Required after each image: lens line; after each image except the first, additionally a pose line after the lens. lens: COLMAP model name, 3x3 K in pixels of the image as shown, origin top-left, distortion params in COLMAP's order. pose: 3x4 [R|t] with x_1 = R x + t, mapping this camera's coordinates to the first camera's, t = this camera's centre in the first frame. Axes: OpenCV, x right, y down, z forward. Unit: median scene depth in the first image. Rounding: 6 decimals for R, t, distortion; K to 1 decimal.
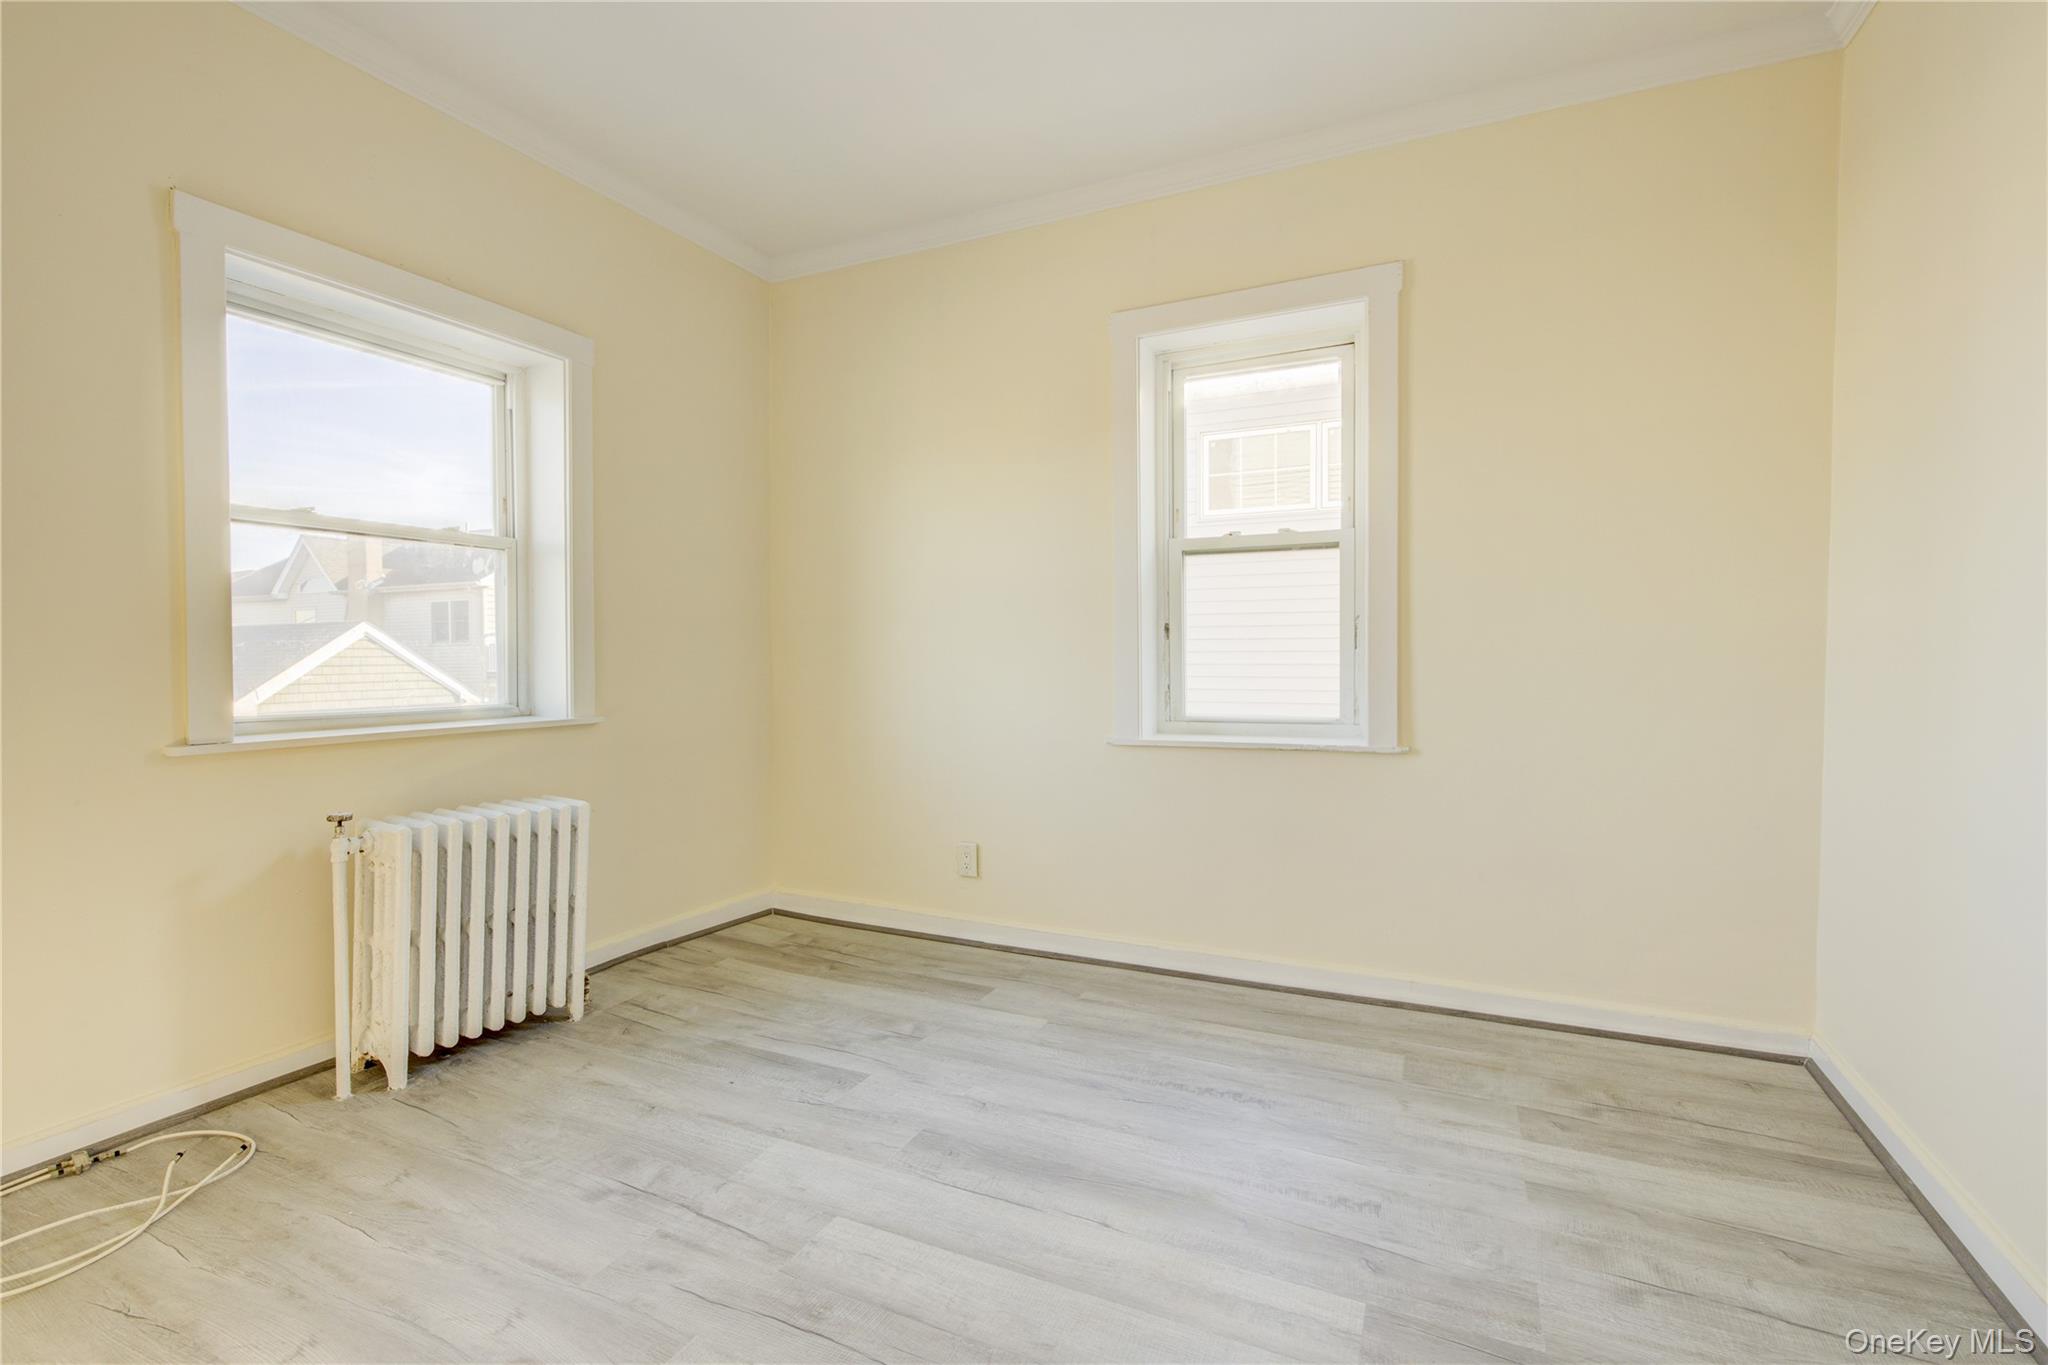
lens RADIAL K [[938.4, 0, 996.6], [0, 938.4, 680.4], [0, 0, 1]] dist [-0.002086, 0.000270]
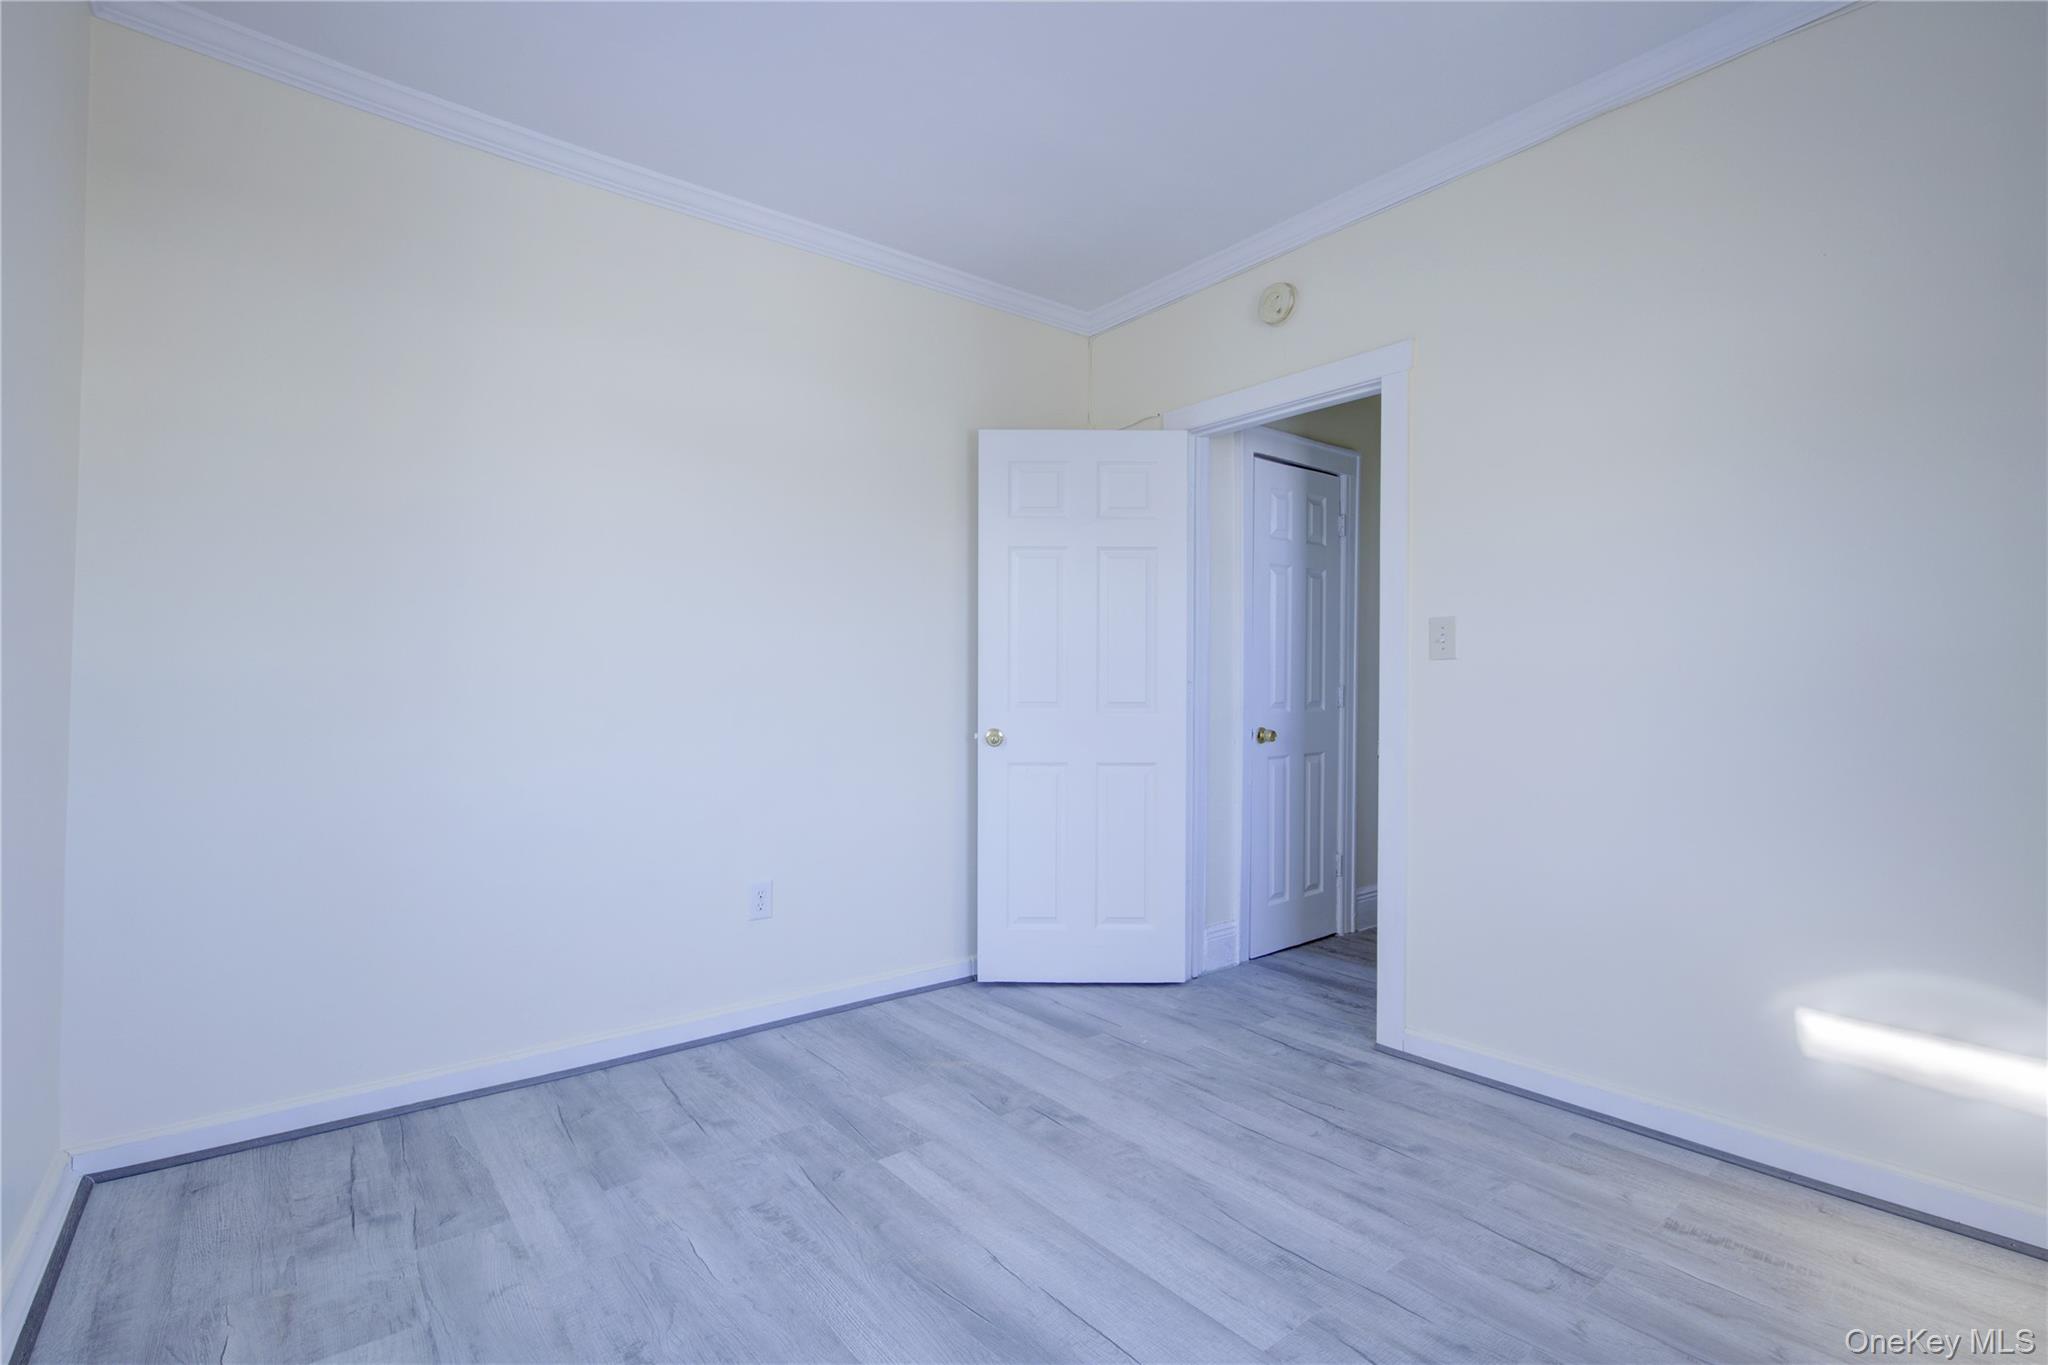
lens RADIAL K [[938.4, 0, 996.6], [0, 938.4, 680.4], [0, 0, 1]] dist [-0.002086, 0.000270]
pose [[-0.899413, 0.000423, 0.437100, -0.249494], [0.013107, 0.999576, 0.026002, -0.057037], [-0.436904, 0.029116, -0.899037, 1.425222]]
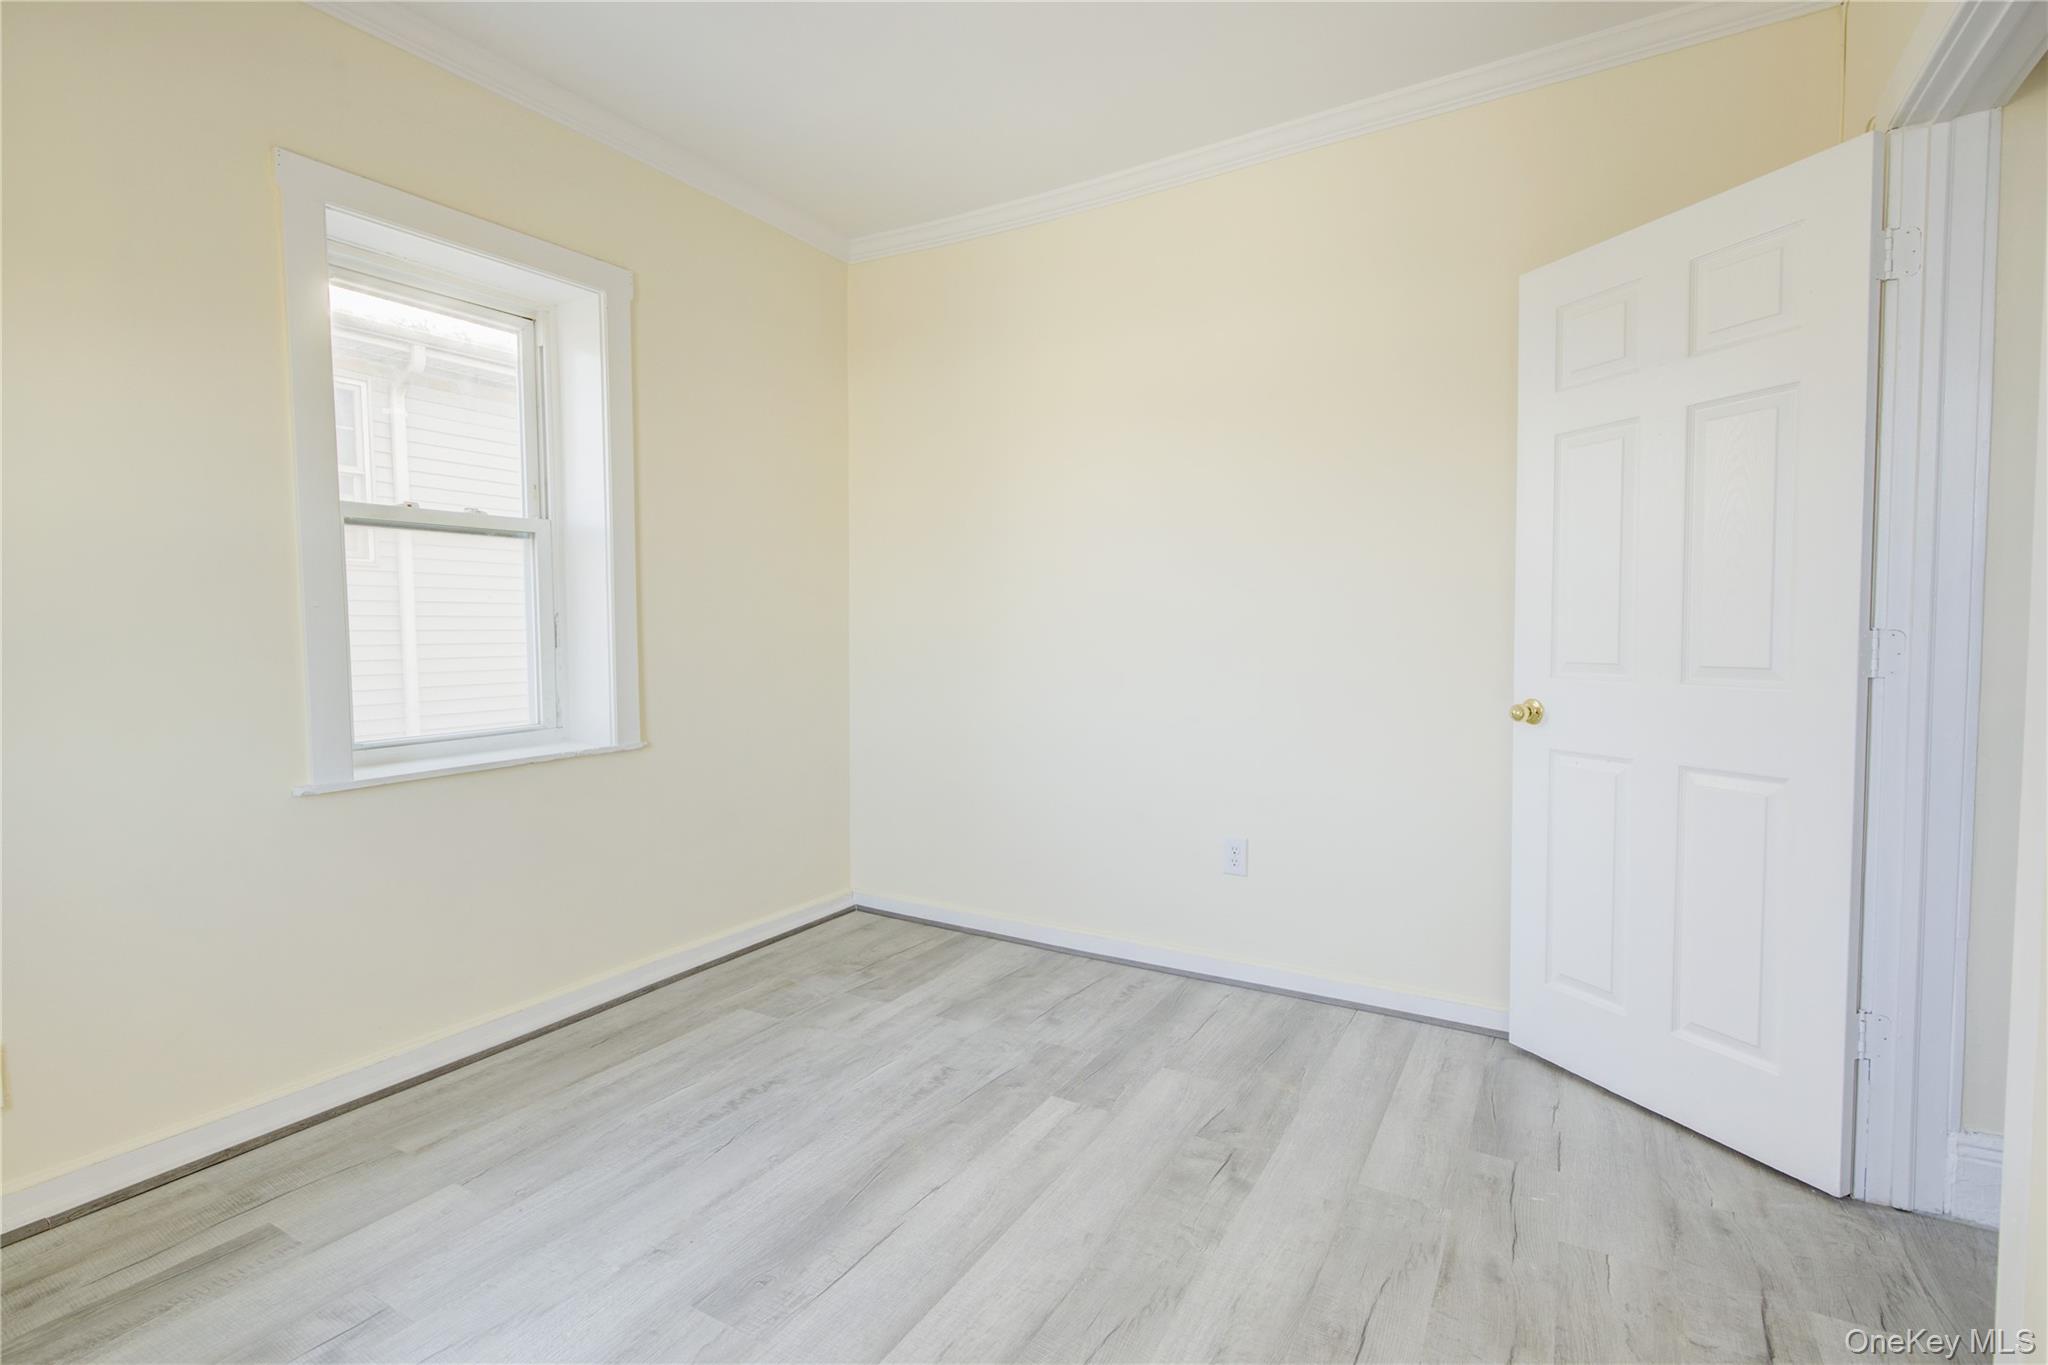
lens RADIAL K [[952.8, 0, 1006.0], [0, 952.8, 680.1], [0, 0, 1]] dist [0.000579, -0.000199]
pose [[0.096504, -0.046638, 0.994239, -0.700869], [0.039362, 0.998299, 0.043008, -0.033433], [-0.994554, 0.034985, 0.098176, 0.594599]]
